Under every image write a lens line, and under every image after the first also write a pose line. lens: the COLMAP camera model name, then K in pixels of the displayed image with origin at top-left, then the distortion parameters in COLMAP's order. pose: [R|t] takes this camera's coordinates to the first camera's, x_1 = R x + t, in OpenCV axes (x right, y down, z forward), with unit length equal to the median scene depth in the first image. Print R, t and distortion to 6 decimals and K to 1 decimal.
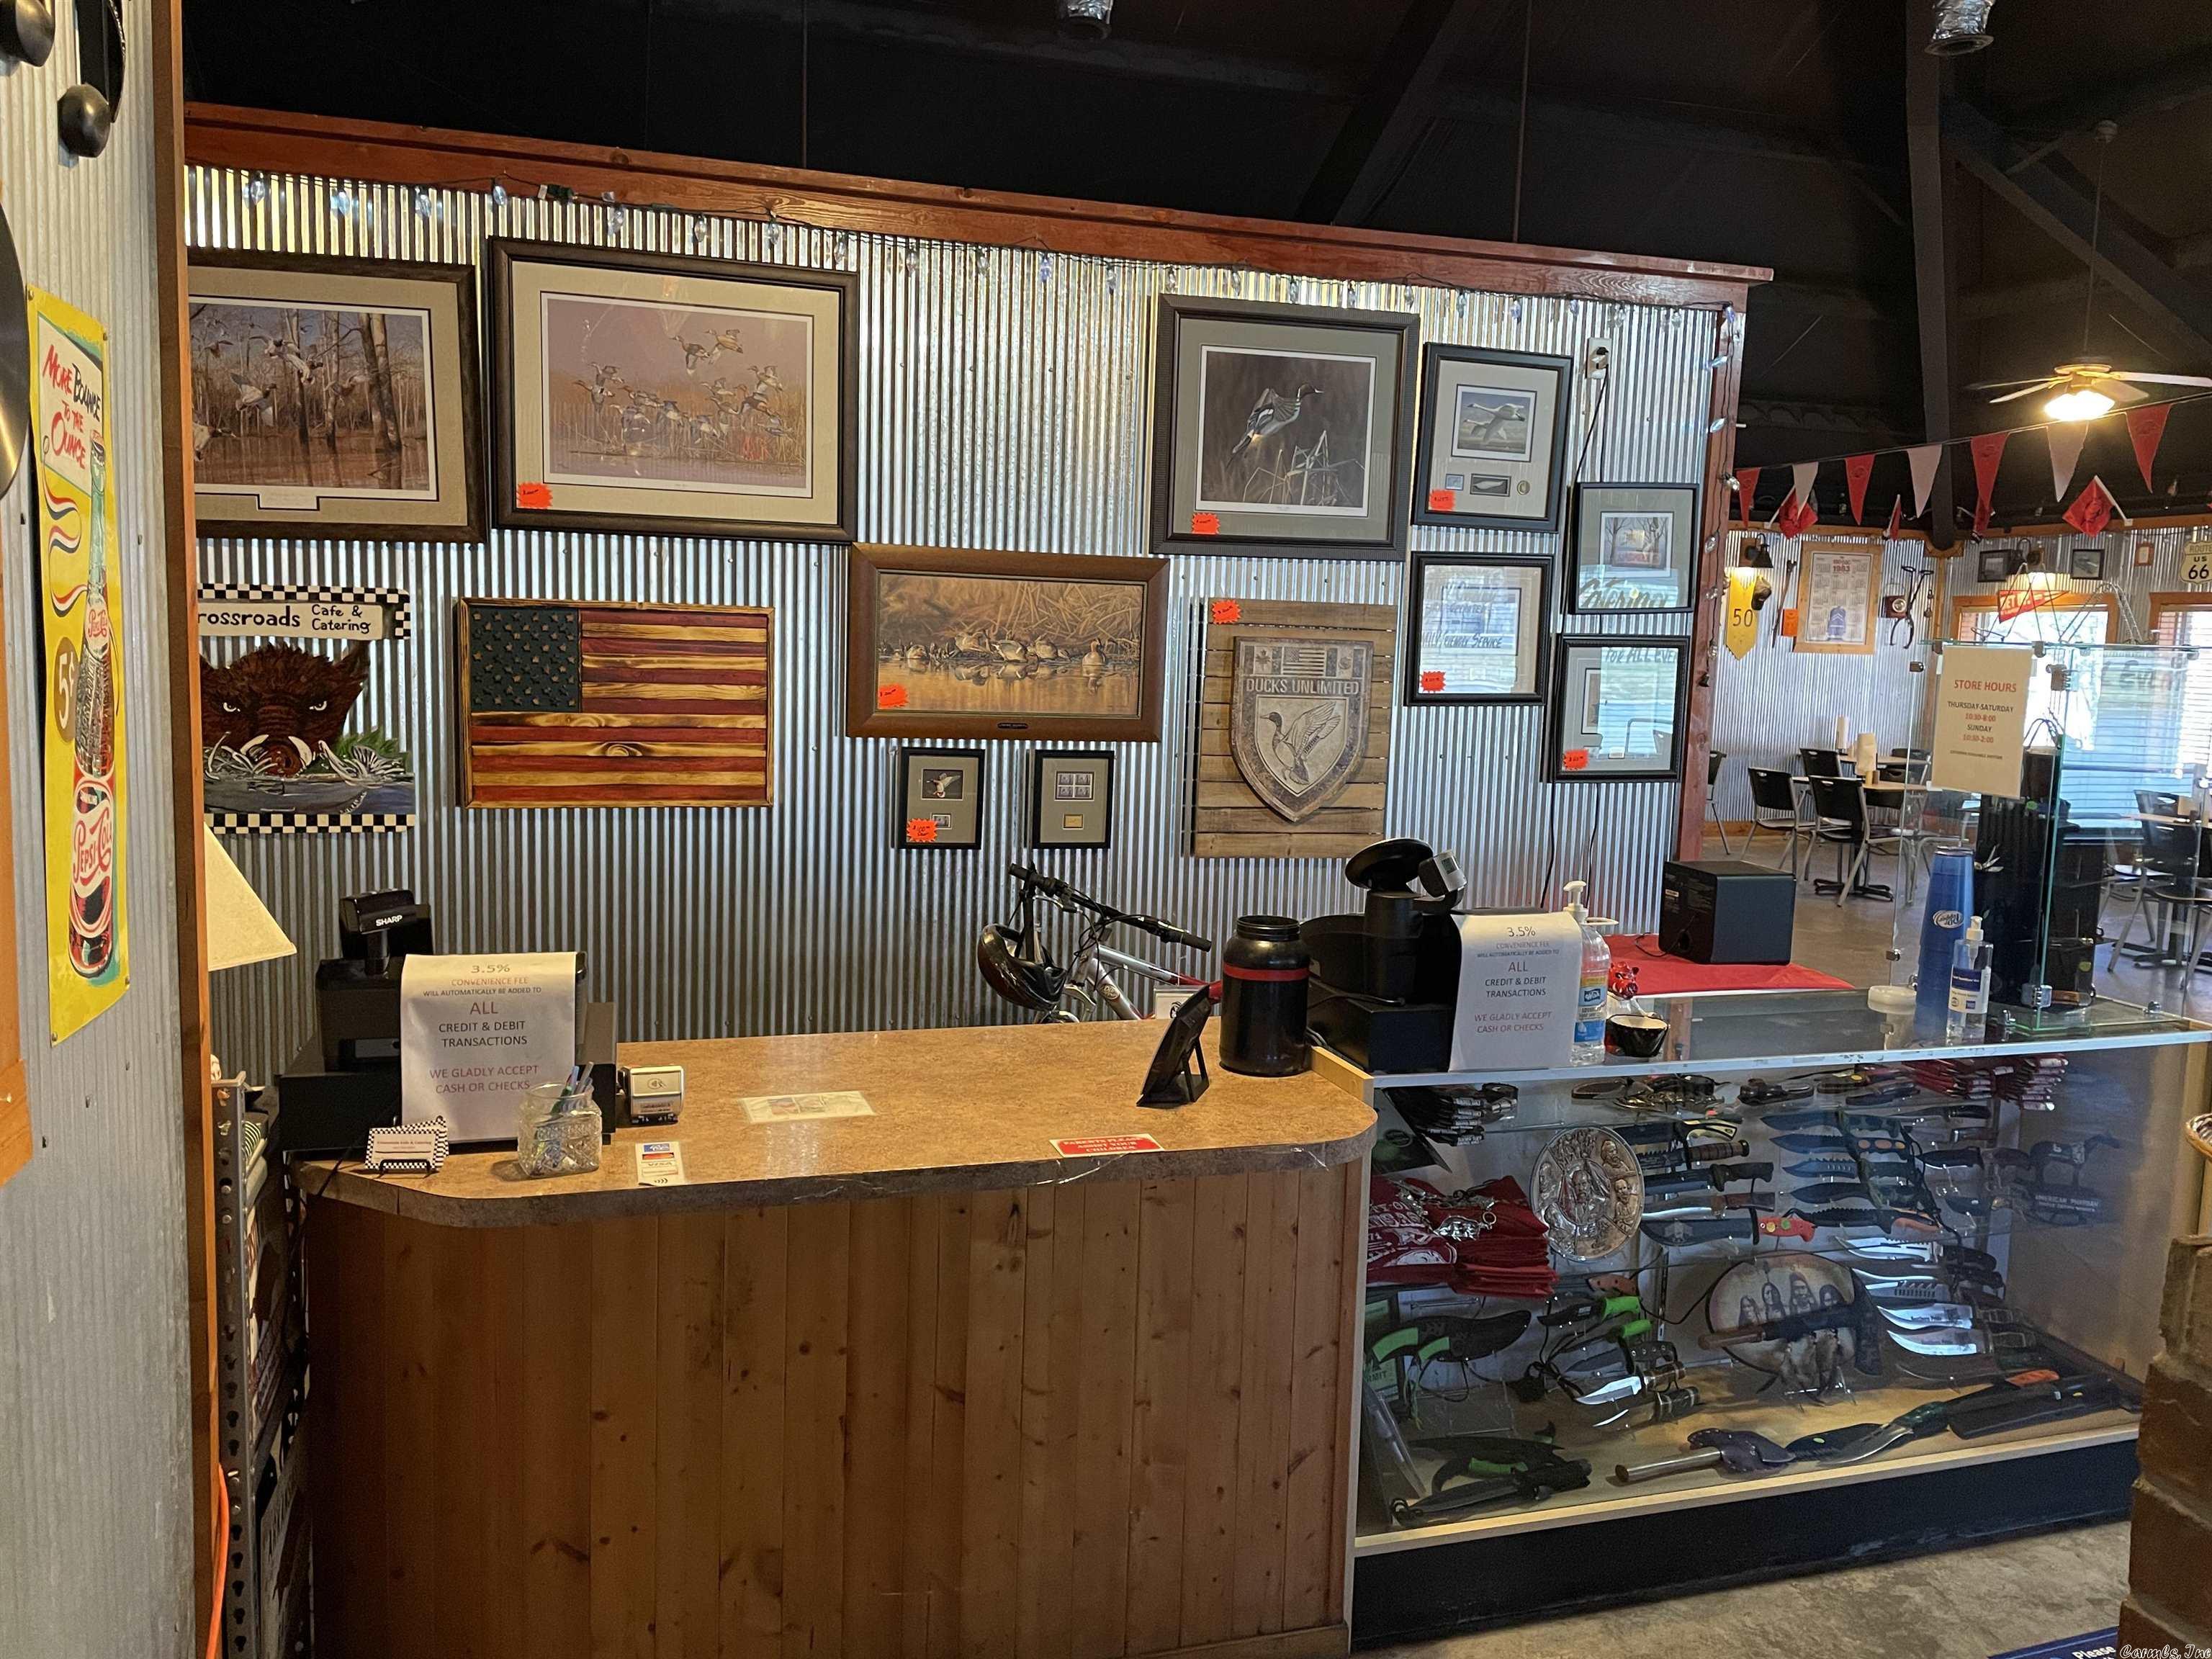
lens RADIAL K [[1671.5, 0, 1107.4], [0, 1671.5, 825.7], [0, 0, 1]] dist [0.091156, -0.117621]
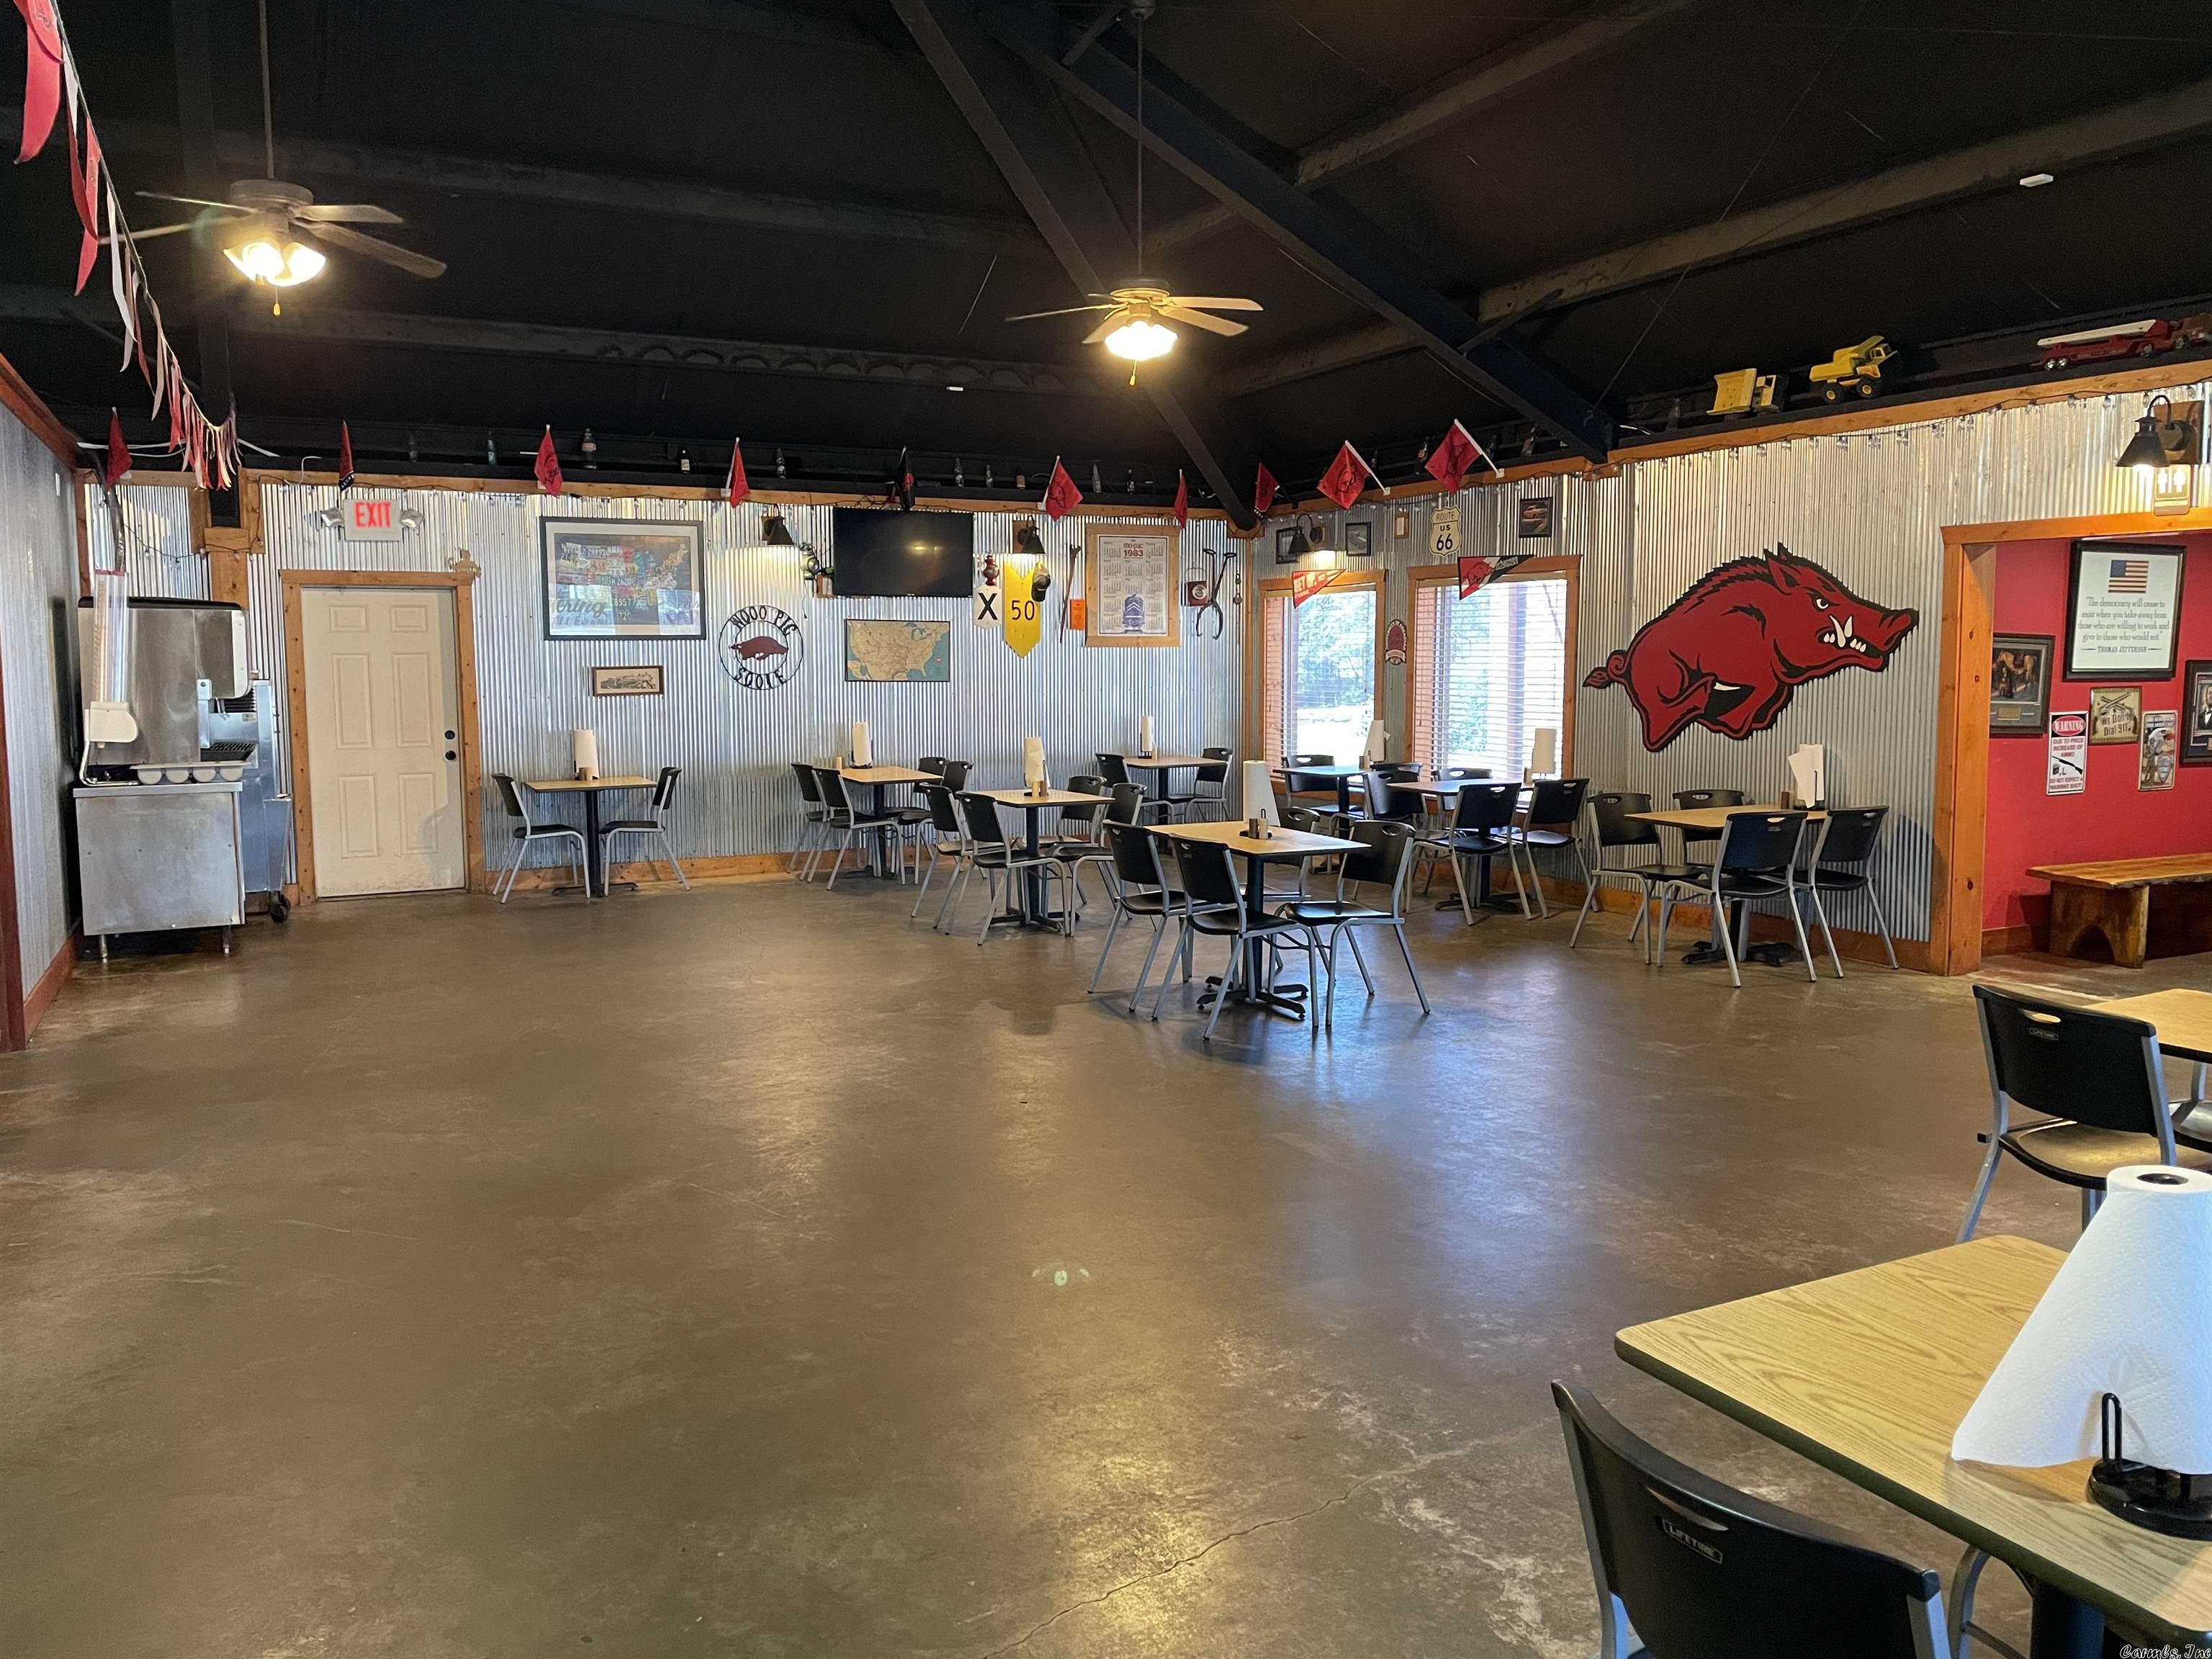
lens RADIAL K [[1671.5, 0, 1090.0], [0, 1671.5, 803.8], [0, 0, 1]] dist [0.091156, -0.117621]
pose [[0.986599, -0.051133, 0.154945, 0.793094], [0.054339, 0.998386, -0.016524, -0.013908], [-0.153850, 0.024723, 0.987785, 0.372277]]
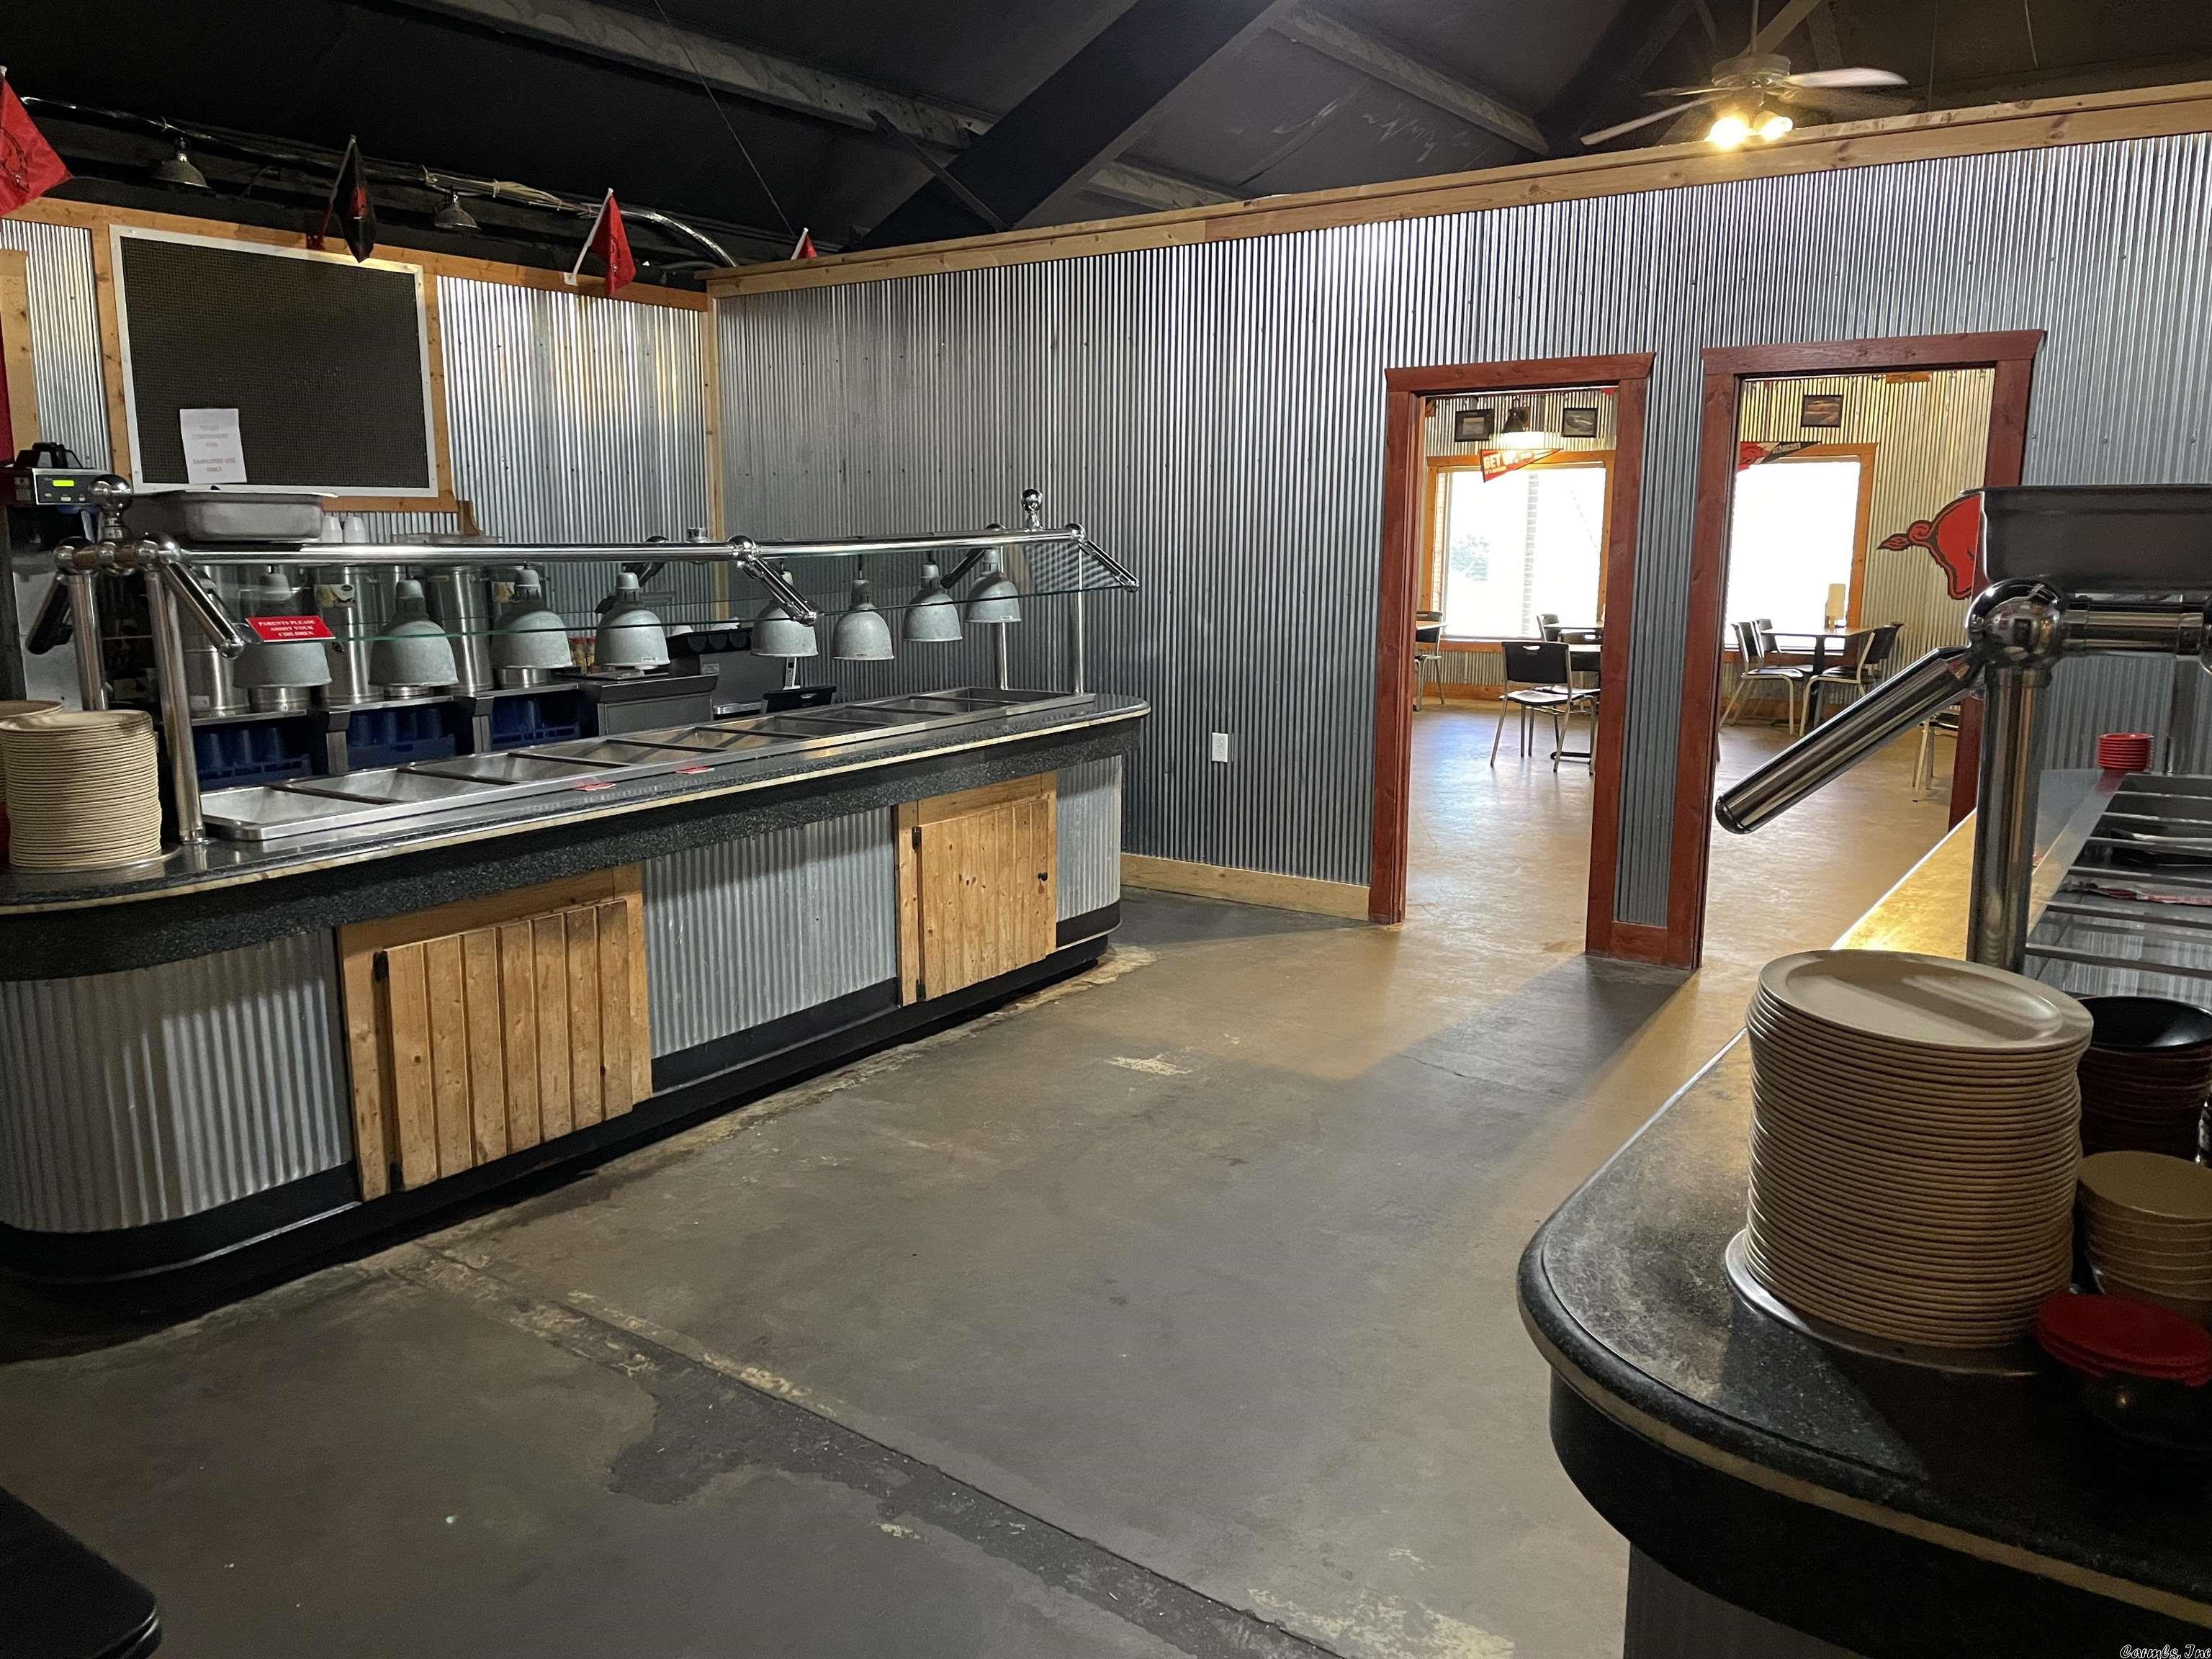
lens RADIAL K [[1671.5, 0, 1071.5], [0, 1671.5, 830.1], [0, 0, 1]] dist [0.091156, -0.117621]
pose [[0.796993, -0.138626, 0.587865, -0.878349], [0.092529, 0.989839, 0.107971, -0.129150], [-0.596859, -0.031658, 0.801721, 0.949717]]
